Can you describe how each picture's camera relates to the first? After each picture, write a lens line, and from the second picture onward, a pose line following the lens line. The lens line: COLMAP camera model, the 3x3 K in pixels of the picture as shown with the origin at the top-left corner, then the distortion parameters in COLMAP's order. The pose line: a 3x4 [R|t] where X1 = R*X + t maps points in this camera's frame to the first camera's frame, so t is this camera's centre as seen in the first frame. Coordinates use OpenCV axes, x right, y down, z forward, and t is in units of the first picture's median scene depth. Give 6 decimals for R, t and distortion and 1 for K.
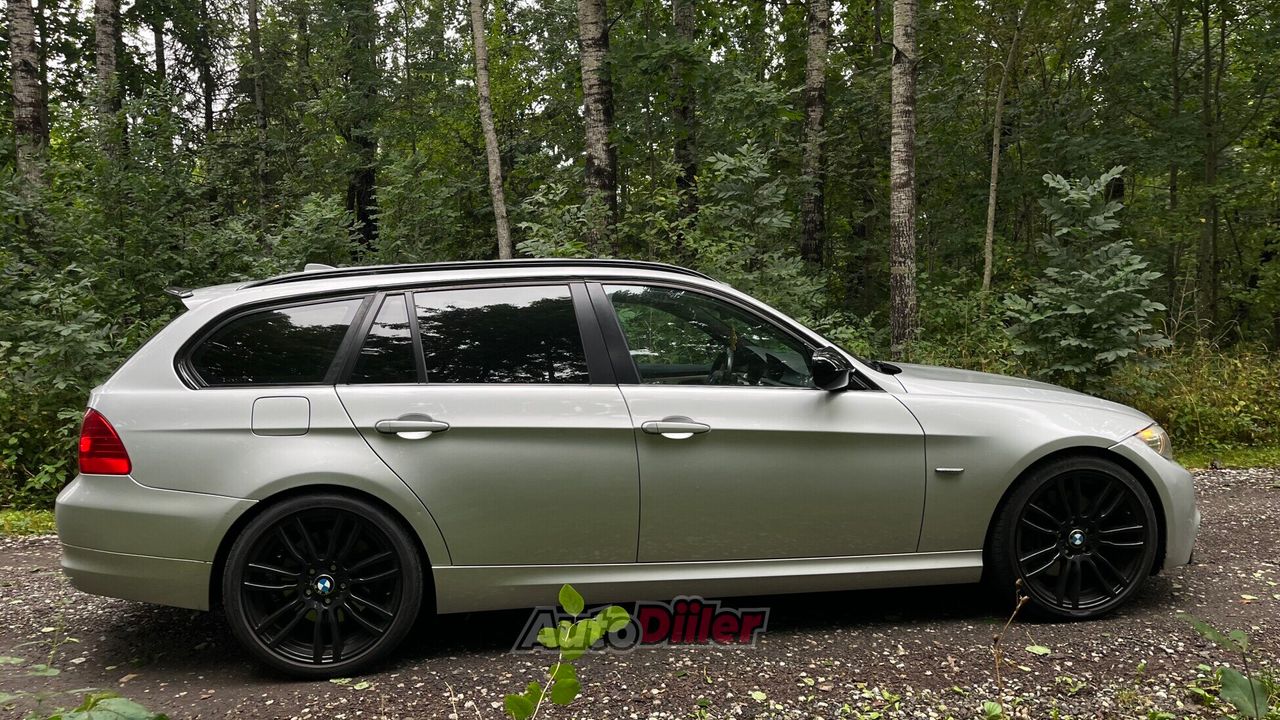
lens RADIAL K [[962.1, 0, 644.0], [0, 962.1, 362.5], [0, 0, 1]] dist [0.036871, -0.075889]
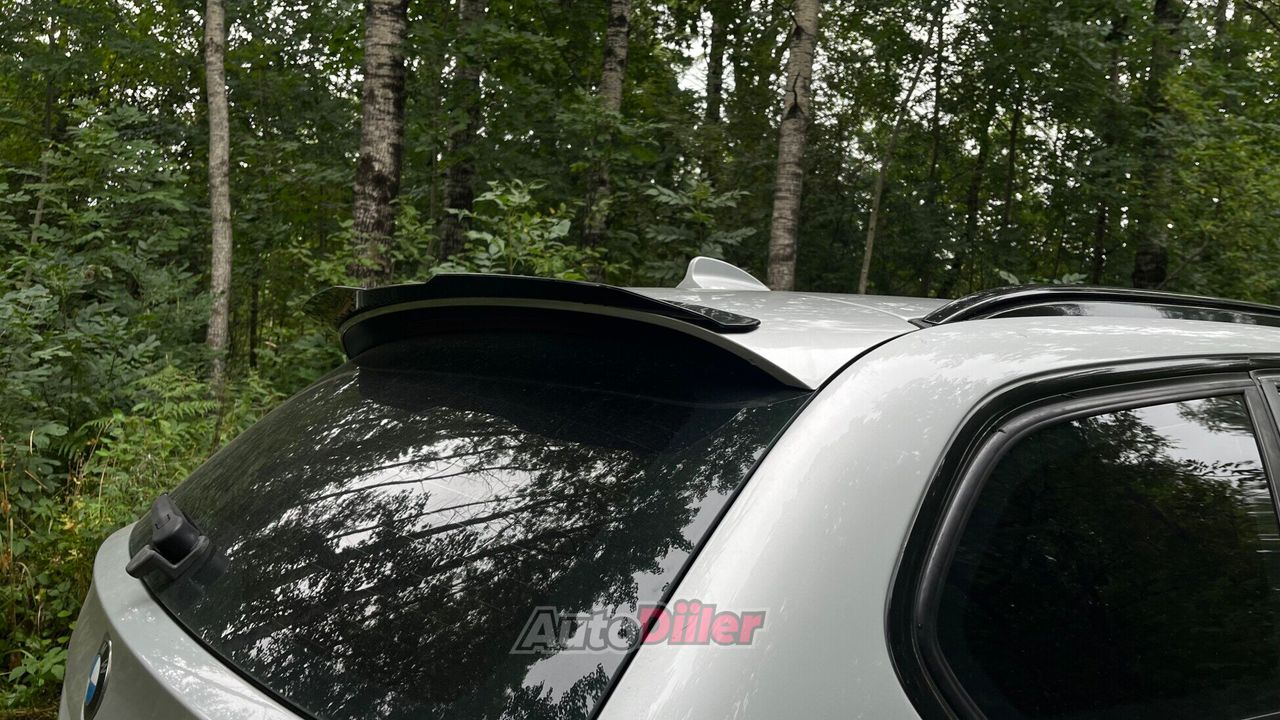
lens RADIAL K [[962.1, 0, 642.1], [0, 962.1, 359.0], [0, 0, 1]] dist [0.036871, -0.075889]
pose [[0.886720, 0.095219, 0.452396, -0.223696], [-0.064327, 0.994453, -0.083223, -0.015171], [-0.457810, 0.044694, 0.887926, 0.303929]]
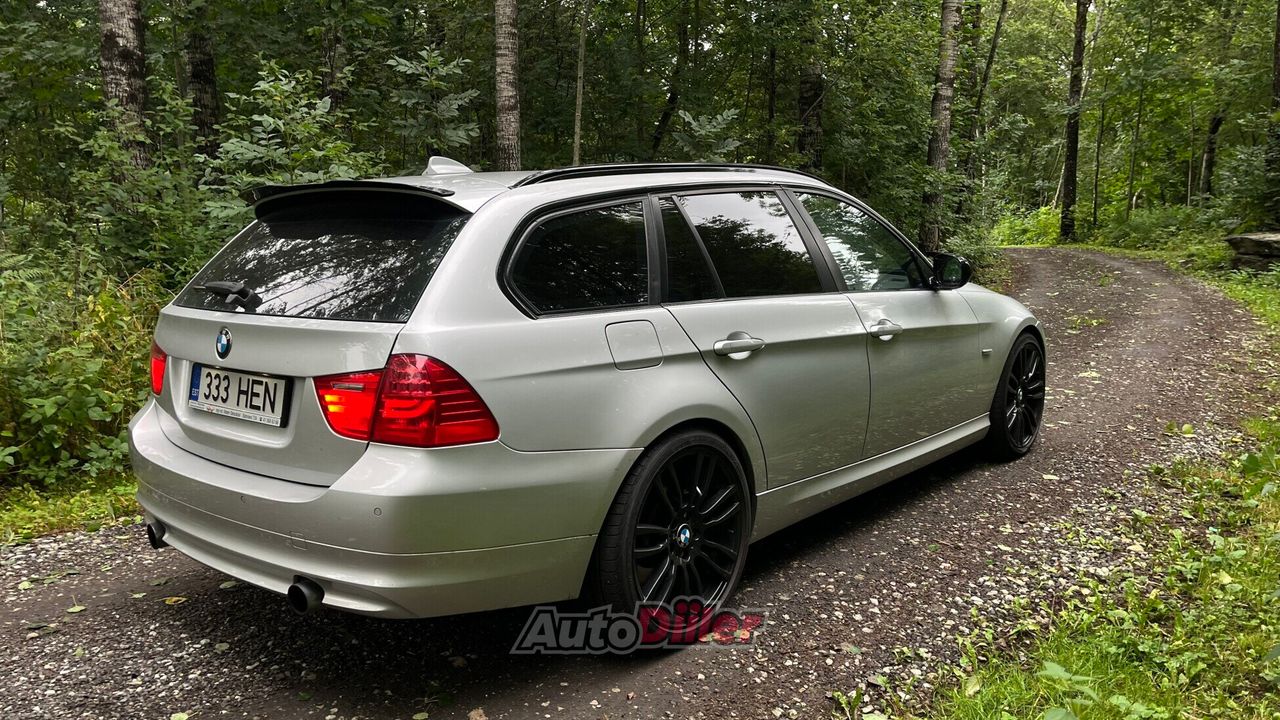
lens RADIAL K [[962.1, 0, 645.3], [0, 962.1, 362.7], [0, 0, 1]] dist [0.036871, -0.075889]
pose [[0.748370, -0.085343, 0.657768, -0.318585], [0.036189, 0.995464, 0.087985, -0.000368], [-0.662293, -0.042041, 0.748064, 0.134118]]
